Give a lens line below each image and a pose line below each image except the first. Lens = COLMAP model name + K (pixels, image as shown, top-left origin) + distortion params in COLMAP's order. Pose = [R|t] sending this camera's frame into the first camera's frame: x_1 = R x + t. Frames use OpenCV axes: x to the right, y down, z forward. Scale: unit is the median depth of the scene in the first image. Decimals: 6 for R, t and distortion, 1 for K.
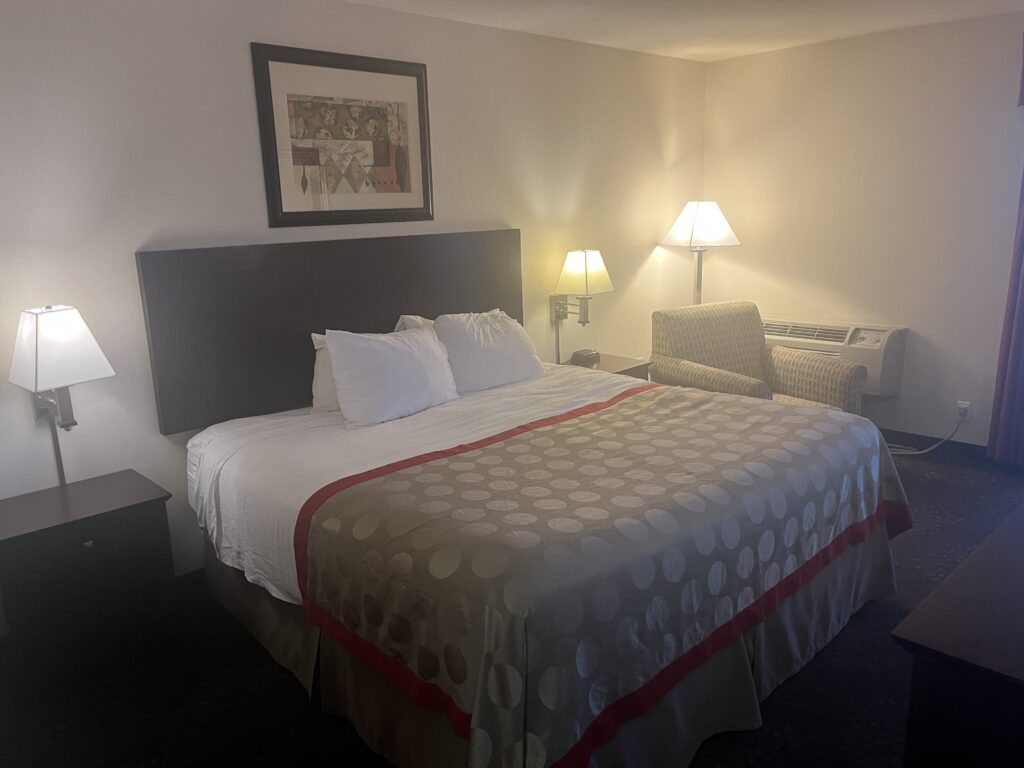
lens RADIAL K [[765.1, 0, 507.6], [0, 765.1, 379.4], [0, 0, 1]] dist [0.034449, 0.004059]
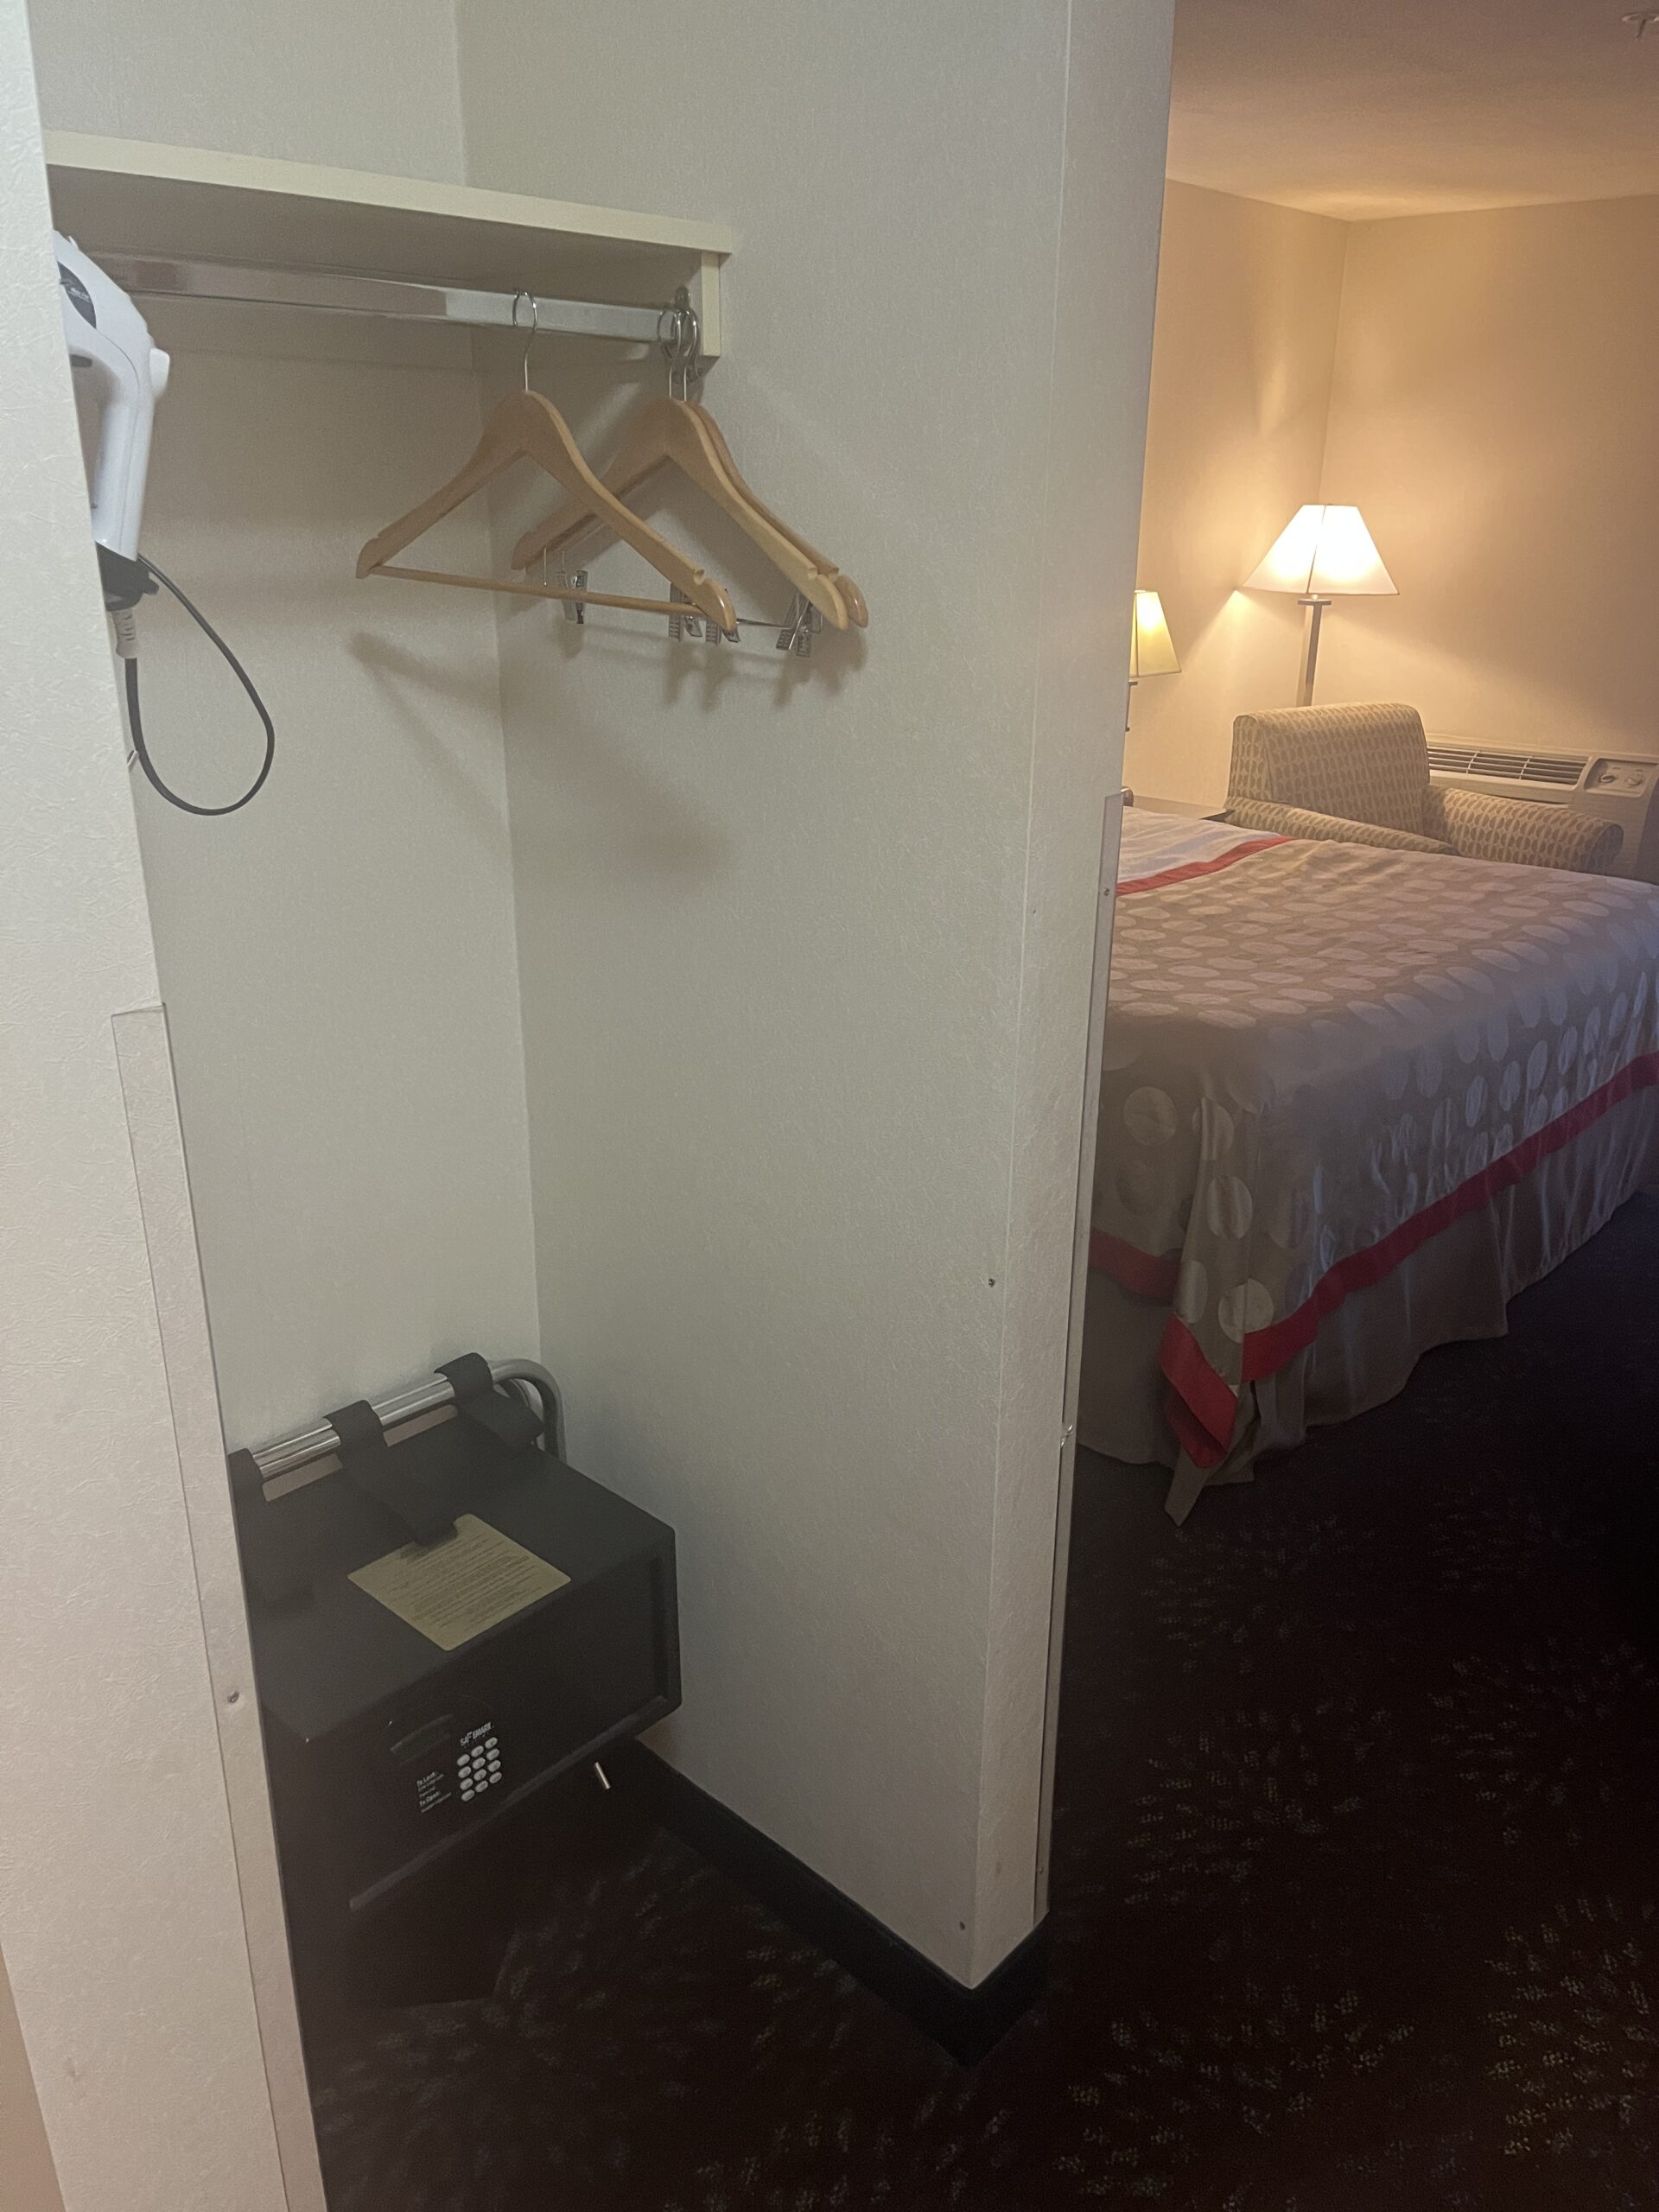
lens RADIAL K [[1652.8, 0, 829.5], [0, 1652.8, 1106.0], [0, 0, 1]] dist [0.034449, 0.004059]
pose [[0.997531, 0.018682, 0.067693, -0.242837], [-0.027063, 0.991777, 0.125085, 0.064682], [-0.064800, -0.126609, 0.989834, -0.238849]]
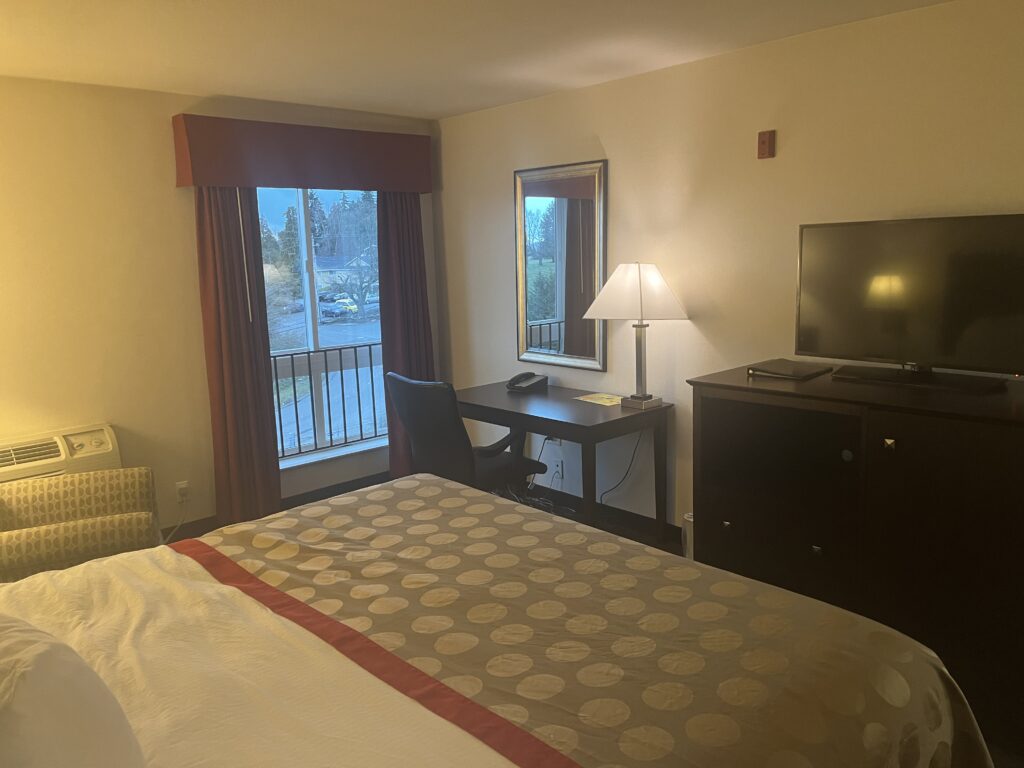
lens RADIAL K [[765.1, 0, 507.6], [0, 765.1, 379.4], [0, 0, 1]] dist [0.034449, 0.004059]
pose [[0.020388, -0.131632, 0.991089, -0.482936], [0.252326, 0.959883, 0.122296, -0.152968], [-0.967428, 0.247584, 0.052785, 0.719044]]
